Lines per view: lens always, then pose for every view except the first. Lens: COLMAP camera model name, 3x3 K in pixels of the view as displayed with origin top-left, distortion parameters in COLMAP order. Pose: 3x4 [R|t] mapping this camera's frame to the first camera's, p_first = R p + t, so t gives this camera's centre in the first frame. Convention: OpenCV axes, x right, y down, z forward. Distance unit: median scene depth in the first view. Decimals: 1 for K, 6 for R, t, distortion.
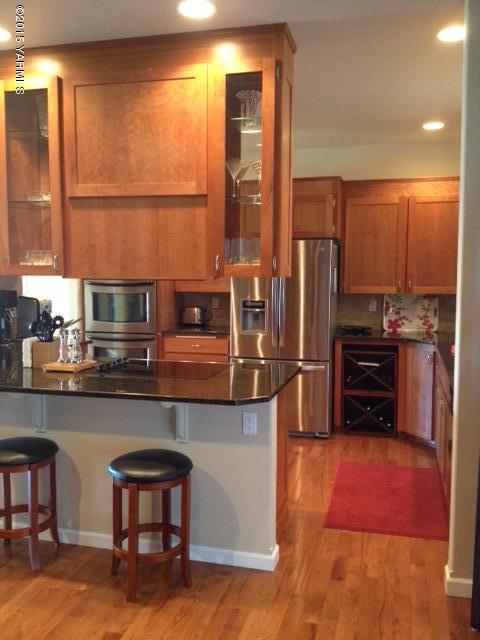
lens RADIAL K [[601.1, 0, 240.0], [0, 601.1, 320.0], [0, 0, 1]] dist [0.167228, -0.403149]
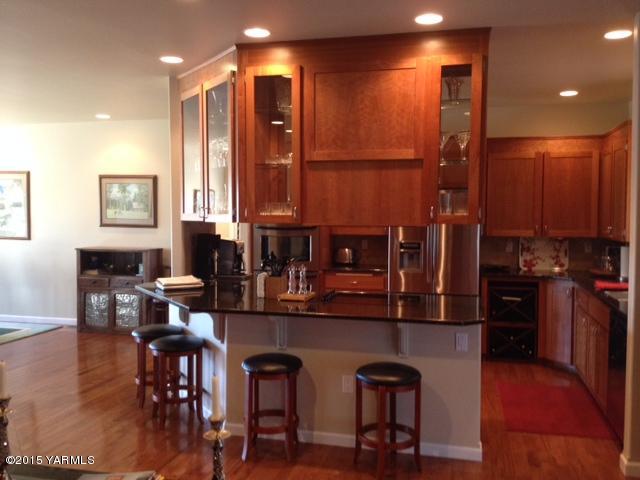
lens RADIAL K [[601.1, 0, 320.0], [0, 601.1, 240.0], [0, 0, 1]] dist [0.167228, -0.403149]
pose [[0.999926, -0.000005, 0.012196, -0.264169], [0.000429, 0.999395, -0.034774, 0.004422], [-0.012189, 0.034776, 0.999321, -0.231022]]
